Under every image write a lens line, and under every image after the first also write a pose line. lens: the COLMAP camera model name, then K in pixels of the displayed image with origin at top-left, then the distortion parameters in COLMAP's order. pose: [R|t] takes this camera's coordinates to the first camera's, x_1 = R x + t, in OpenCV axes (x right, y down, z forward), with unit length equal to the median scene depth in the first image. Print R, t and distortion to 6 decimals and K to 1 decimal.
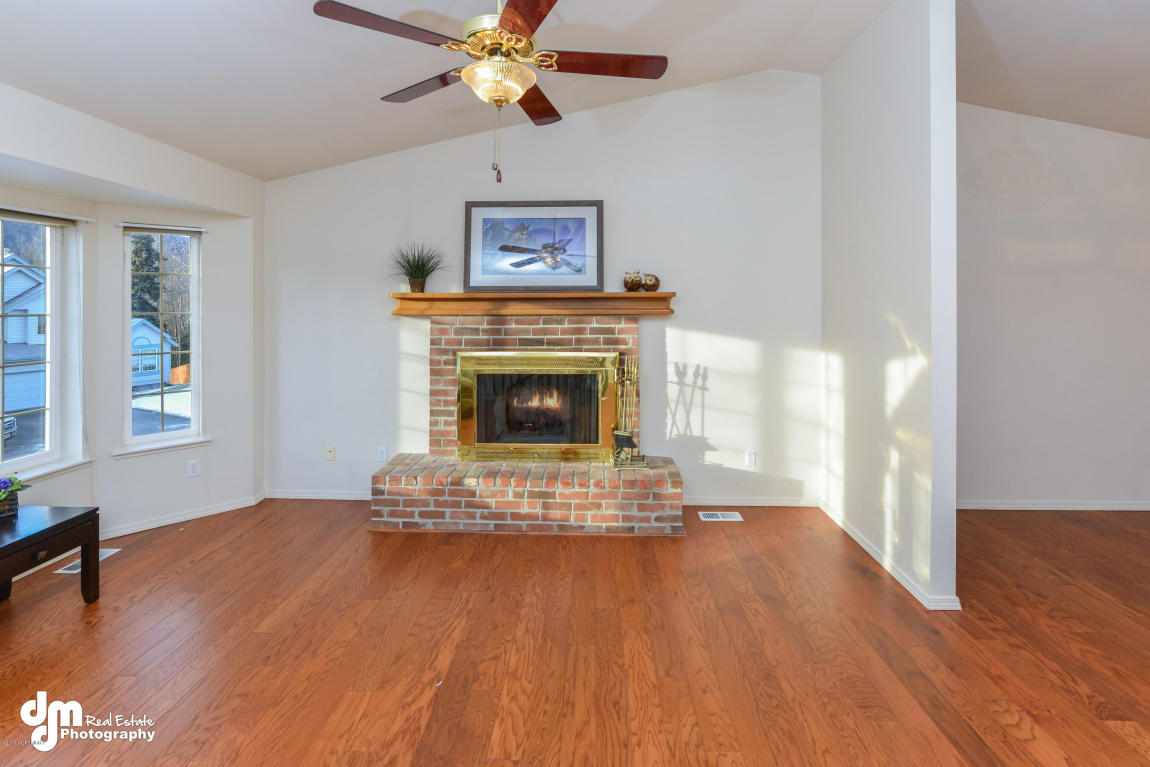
lens RADIAL K [[504.0, 0, 567.3], [0, 504.0, 304.4], [0, 0, 1]] dist [-0.001127, -0.000064]
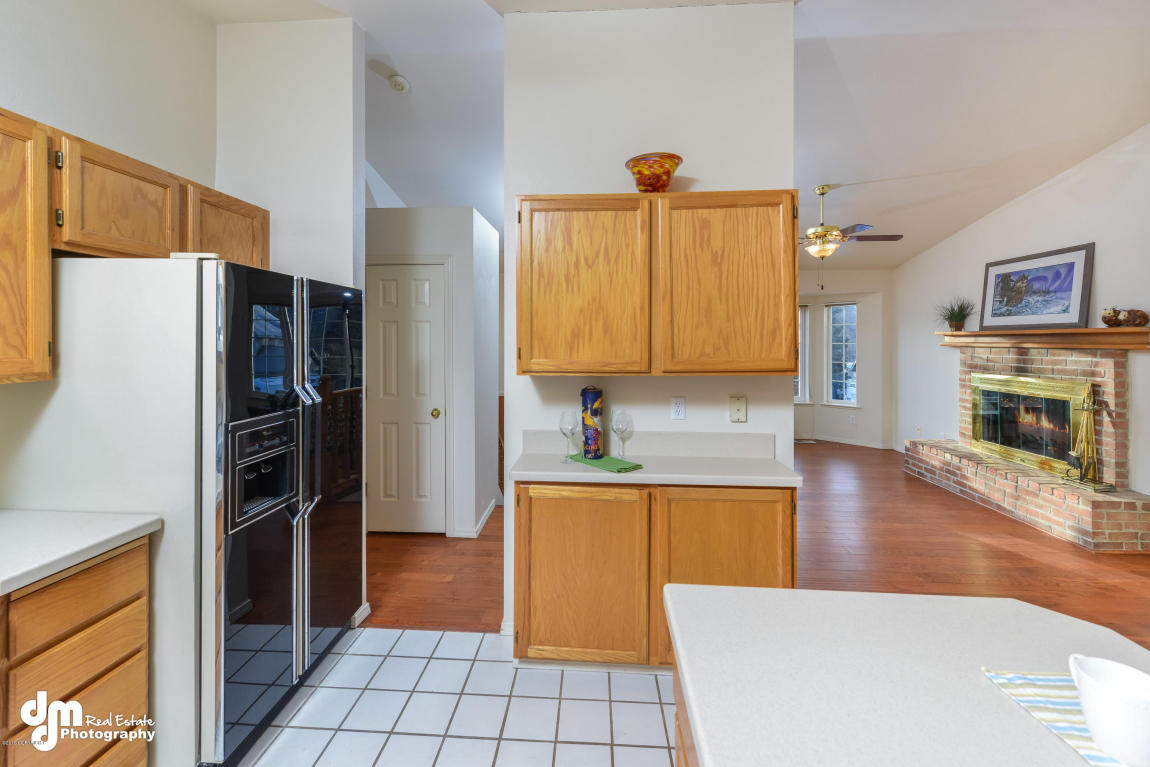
lens RADIAL K [[481.0, 0, 557.2], [0, 481.0, 336.3], [0, 0, 1]] dist [0.009865, -0.002323]
pose [[-0.043882, -0.004781, -0.999025, 1.312363], [0.006533, 0.999966, -0.005072, -0.010028], [0.999015, -0.006749, -0.043849, -0.109247]]
